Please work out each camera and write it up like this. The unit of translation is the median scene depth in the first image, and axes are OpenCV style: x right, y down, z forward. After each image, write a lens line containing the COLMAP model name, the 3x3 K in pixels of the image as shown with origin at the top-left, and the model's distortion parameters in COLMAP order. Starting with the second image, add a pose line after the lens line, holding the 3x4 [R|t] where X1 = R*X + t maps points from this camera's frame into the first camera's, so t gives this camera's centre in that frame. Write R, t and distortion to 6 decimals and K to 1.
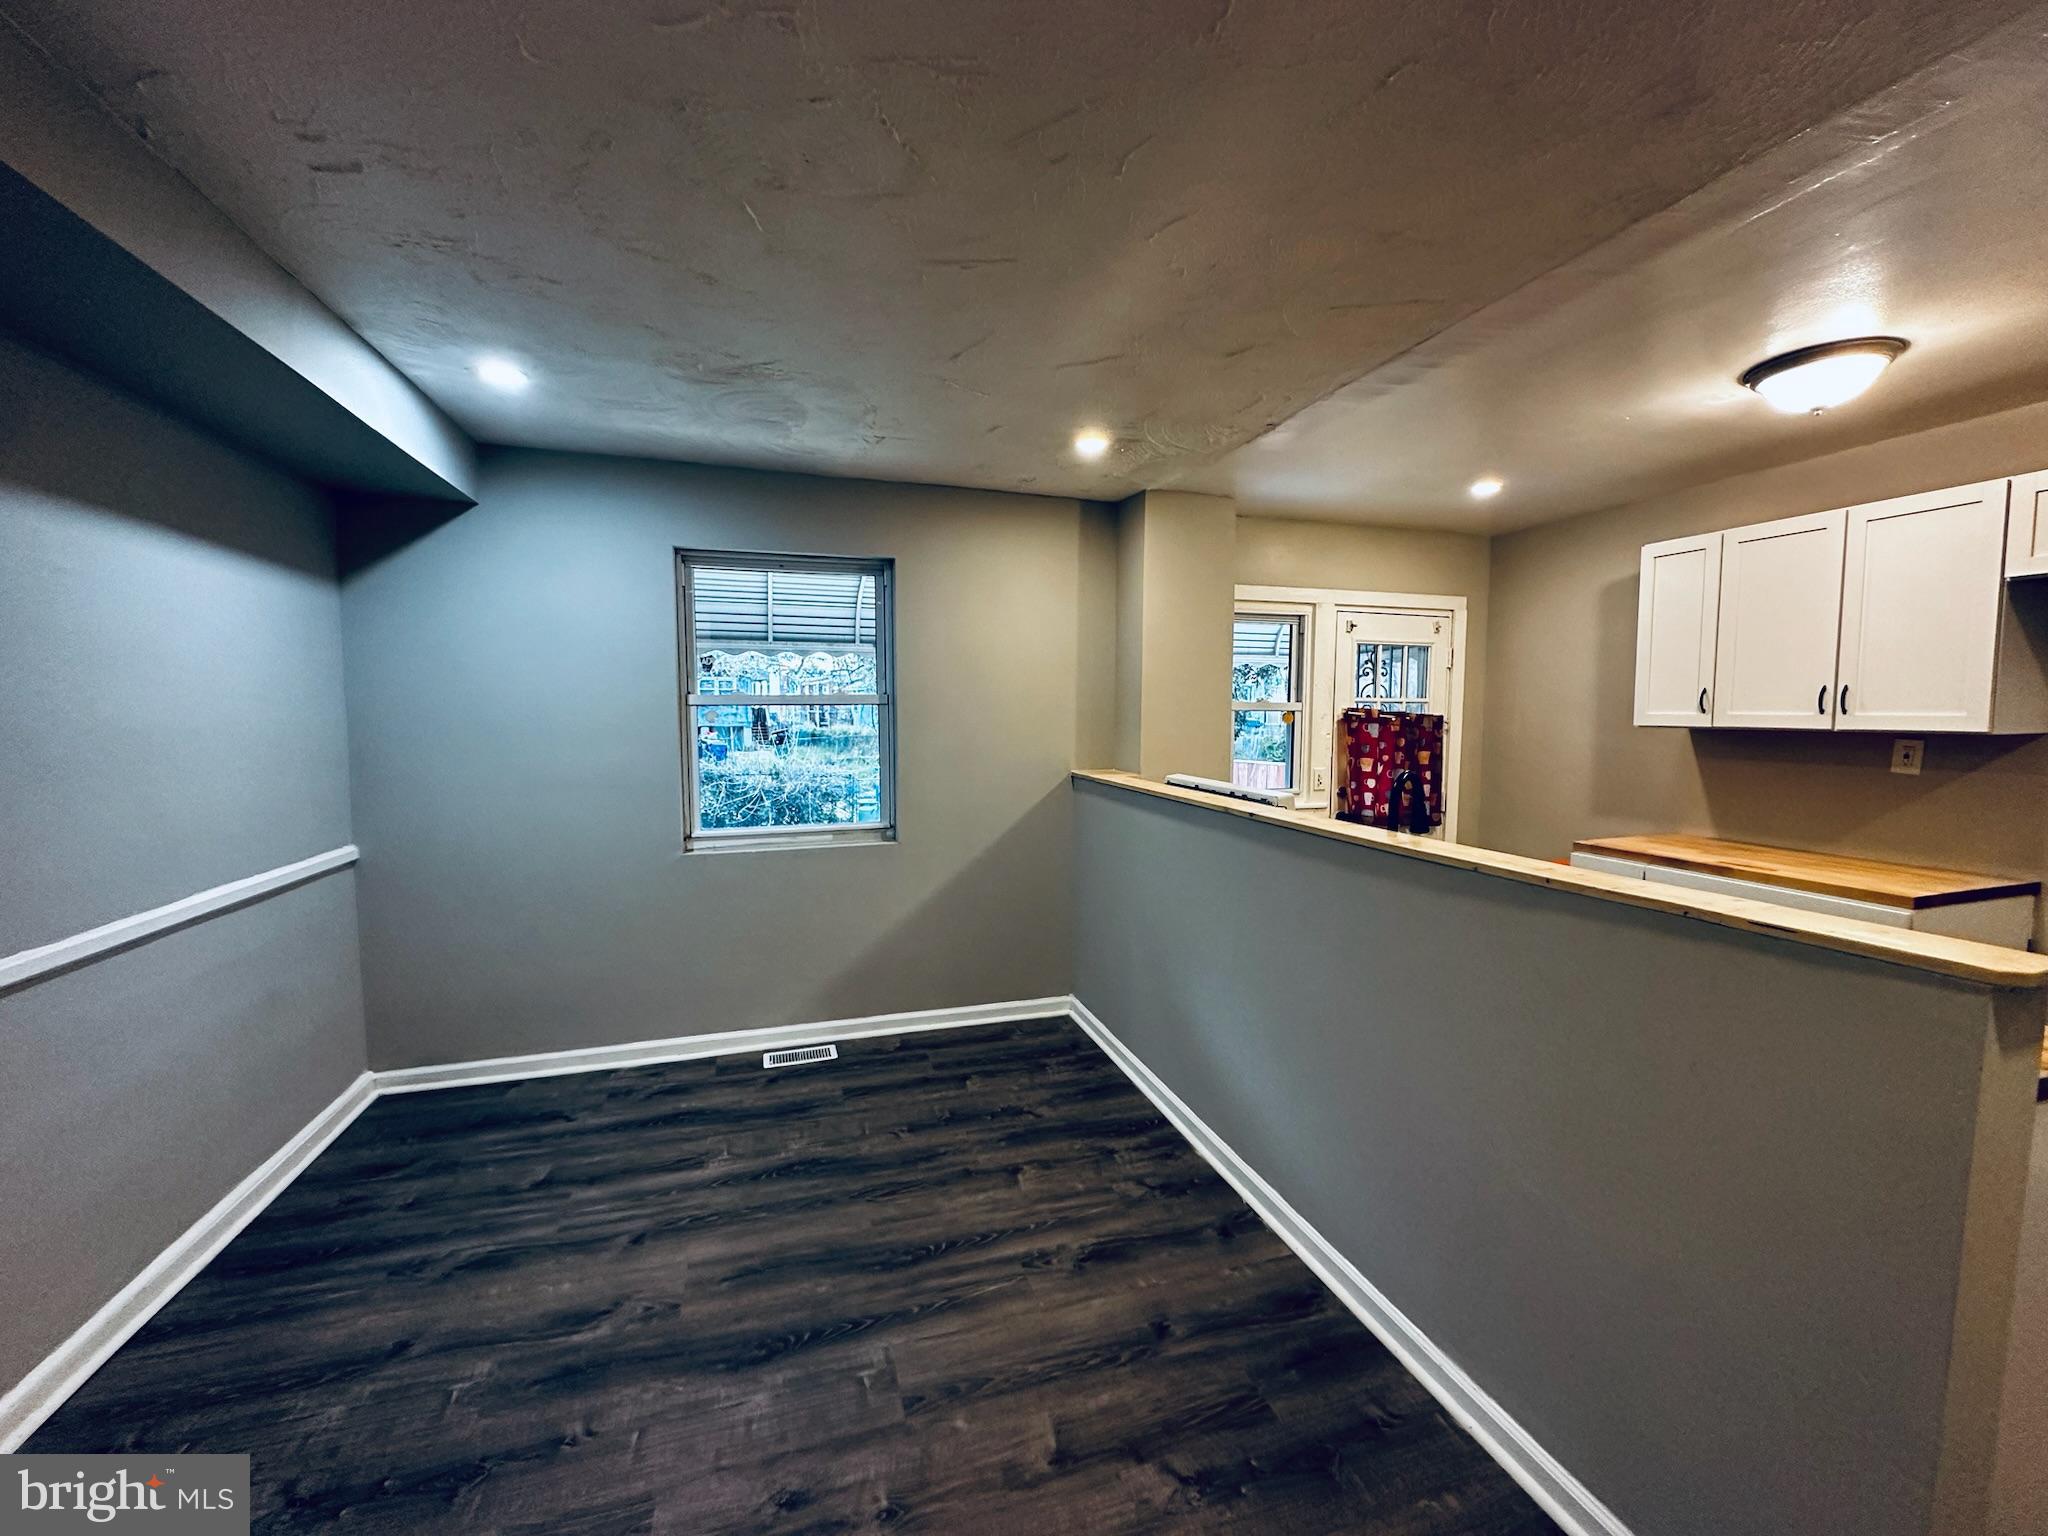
lens RADIAL K [[812.5, 0, 1019.3], [0, 812.5, 765.1], [0, 0, 1]] dist [-0.002679, 0.000244]
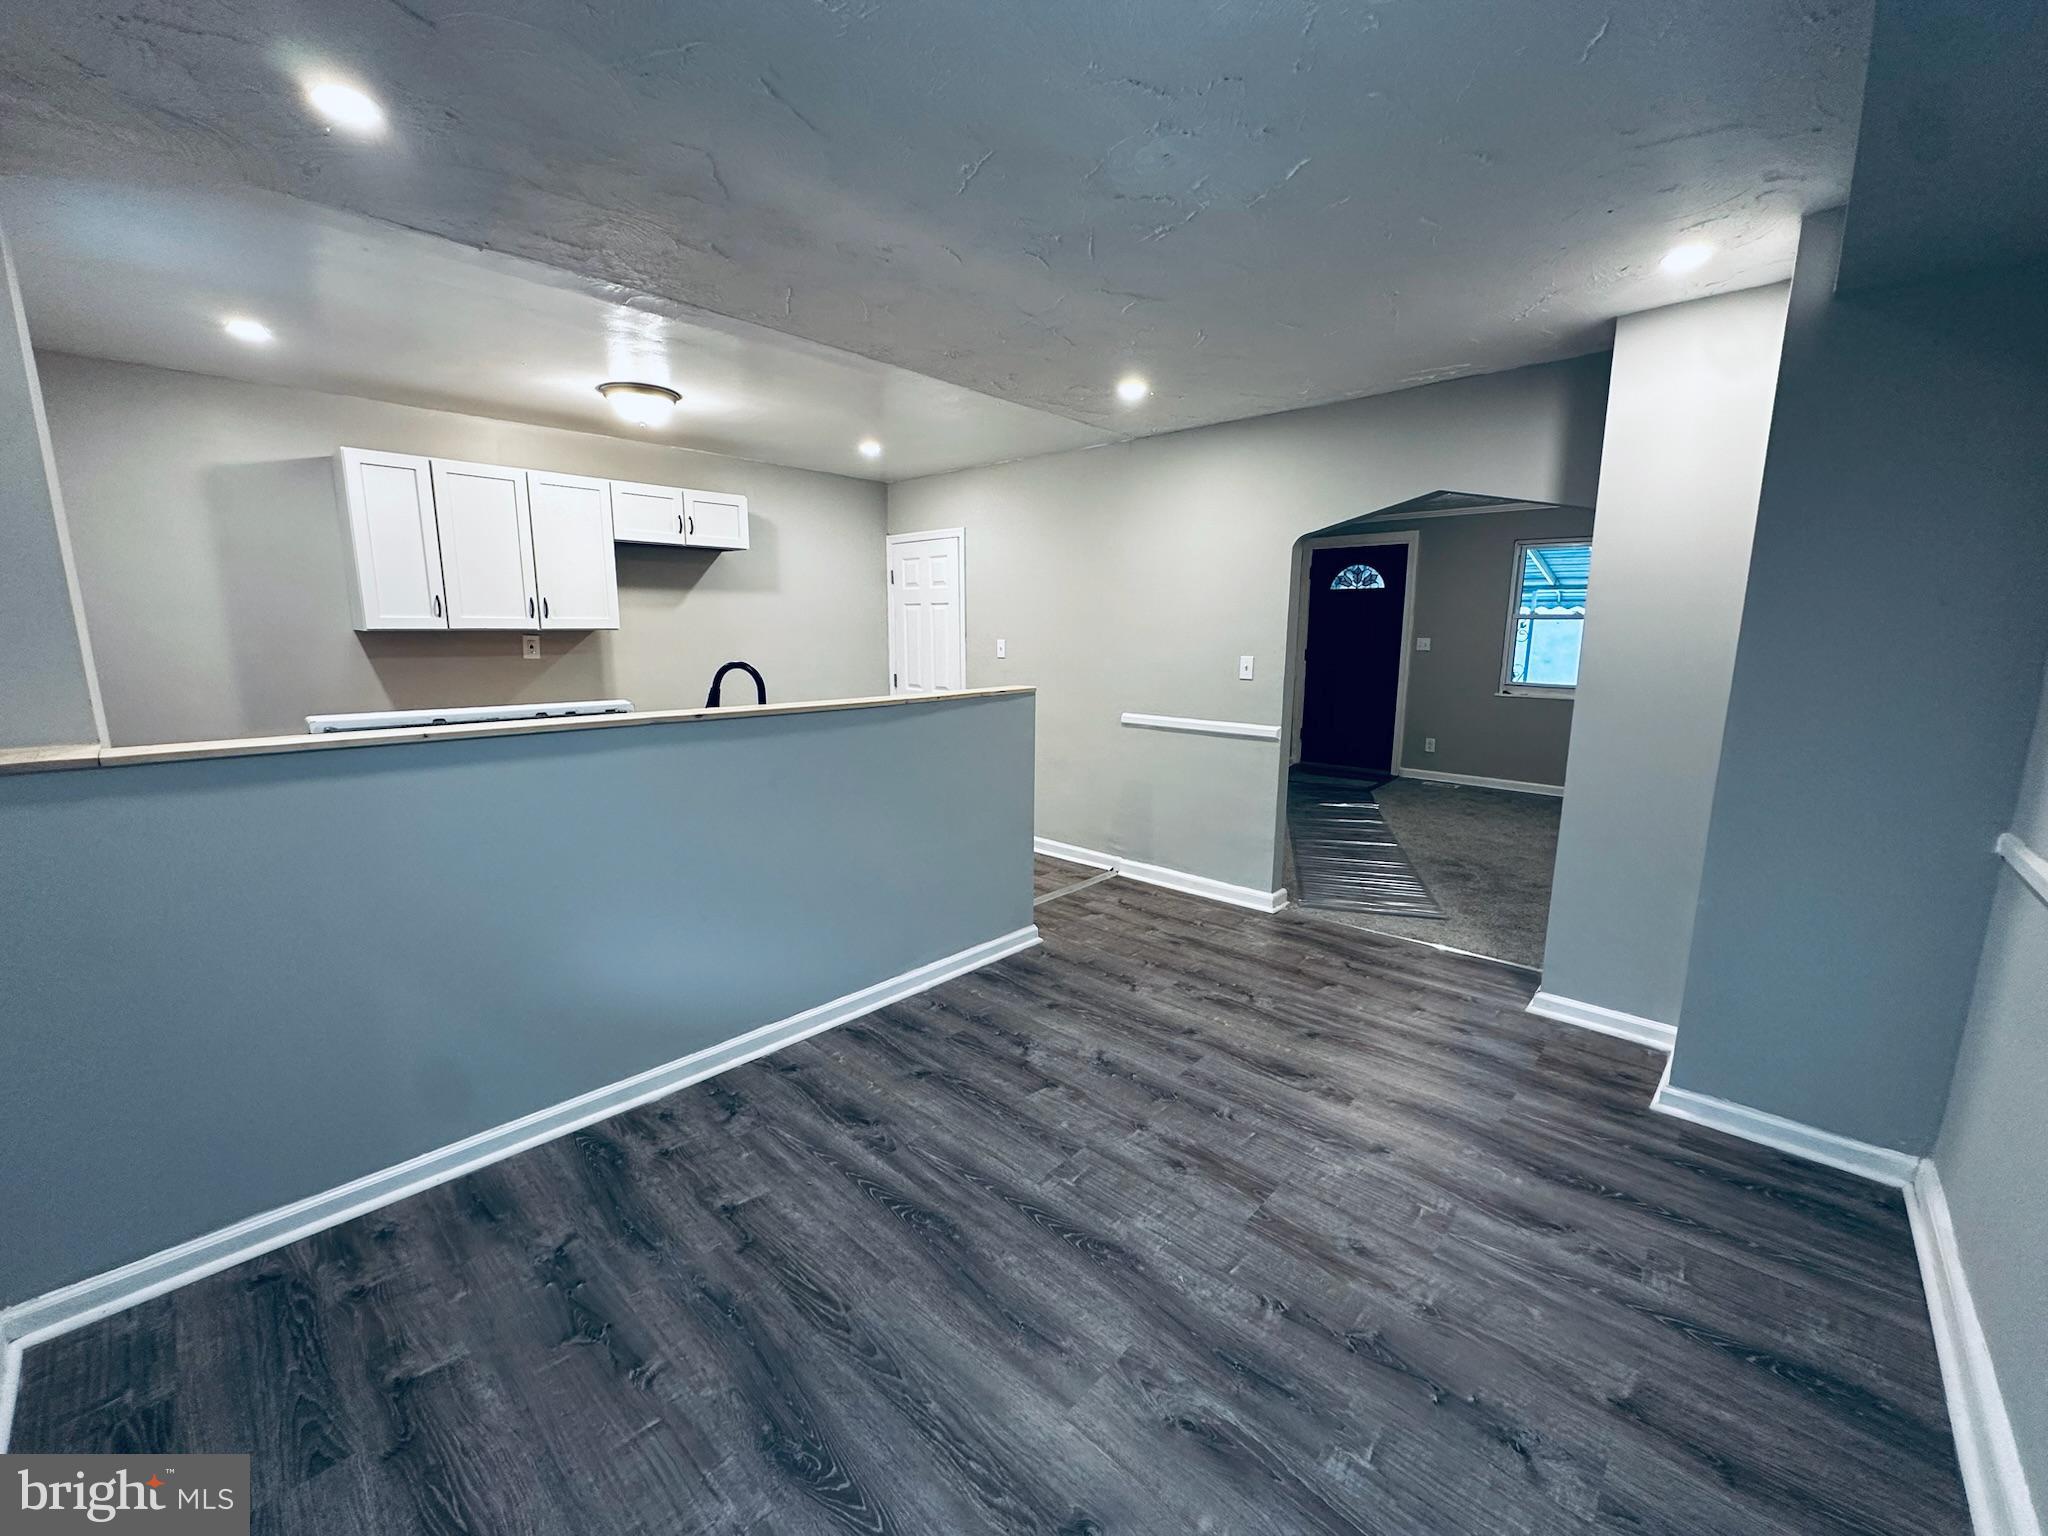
lens RADIAL K [[812.5, 0, 1031.7], [0, 812.5, 765.2], [0, 0, 1]] dist [-0.002679, 0.000244]
pose [[-0.498399, -0.151918, 0.853533, -0.692474], [0.054035, 0.977169, 0.205476, -0.056244], [-0.865262, 0.148530, -0.478811, 0.978581]]
